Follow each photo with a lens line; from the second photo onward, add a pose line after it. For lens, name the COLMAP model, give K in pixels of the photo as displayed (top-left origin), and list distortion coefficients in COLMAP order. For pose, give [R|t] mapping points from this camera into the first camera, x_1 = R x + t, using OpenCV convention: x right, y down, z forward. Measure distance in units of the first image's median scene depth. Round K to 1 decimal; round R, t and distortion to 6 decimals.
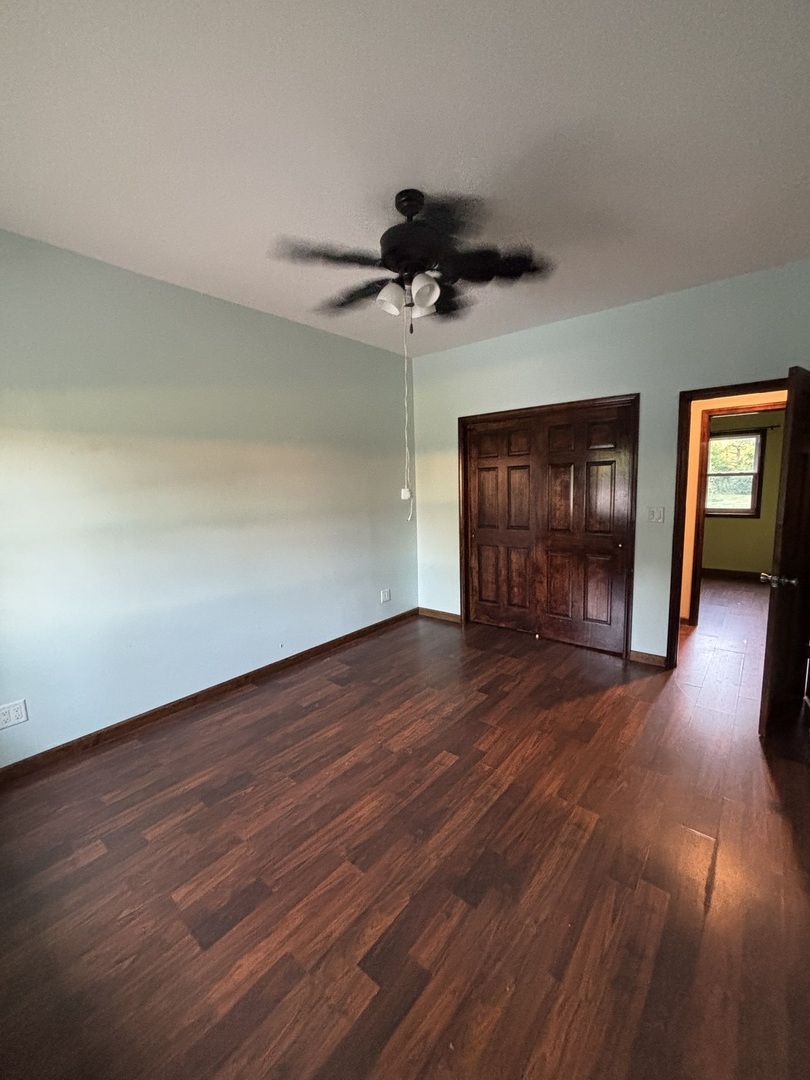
lens RADIAL K [[433.4, 0, 403.8], [0, 433.4, 541.1], [0, 0, 1]] dist [-0.000657, 0.000872]
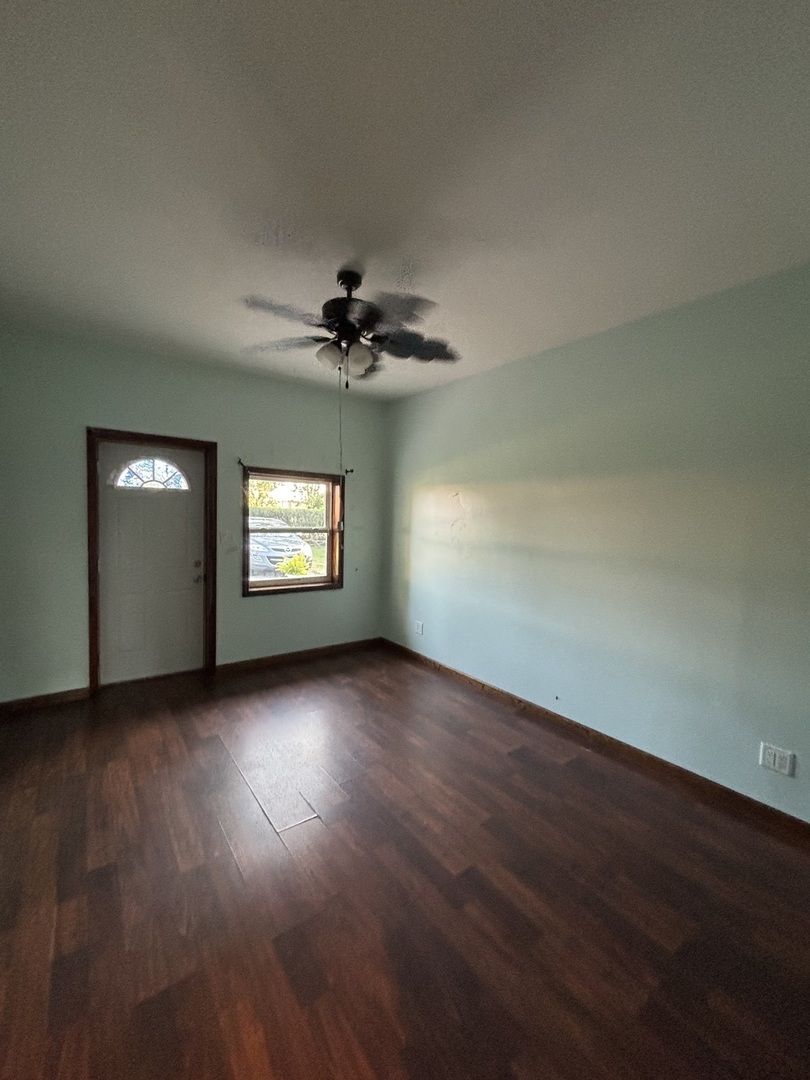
lens RADIAL K [[433.4, 0, 403.8], [0, 433.4, 541.1], [0, 0, 1]] dist [-0.000657, 0.000872]
pose [[-0.226903, 0.083583, -0.970324, 0.734793], [-0.157349, 0.980075, 0.121218, -0.159244], [0.961123, 0.180184, -0.209230, 0.943361]]
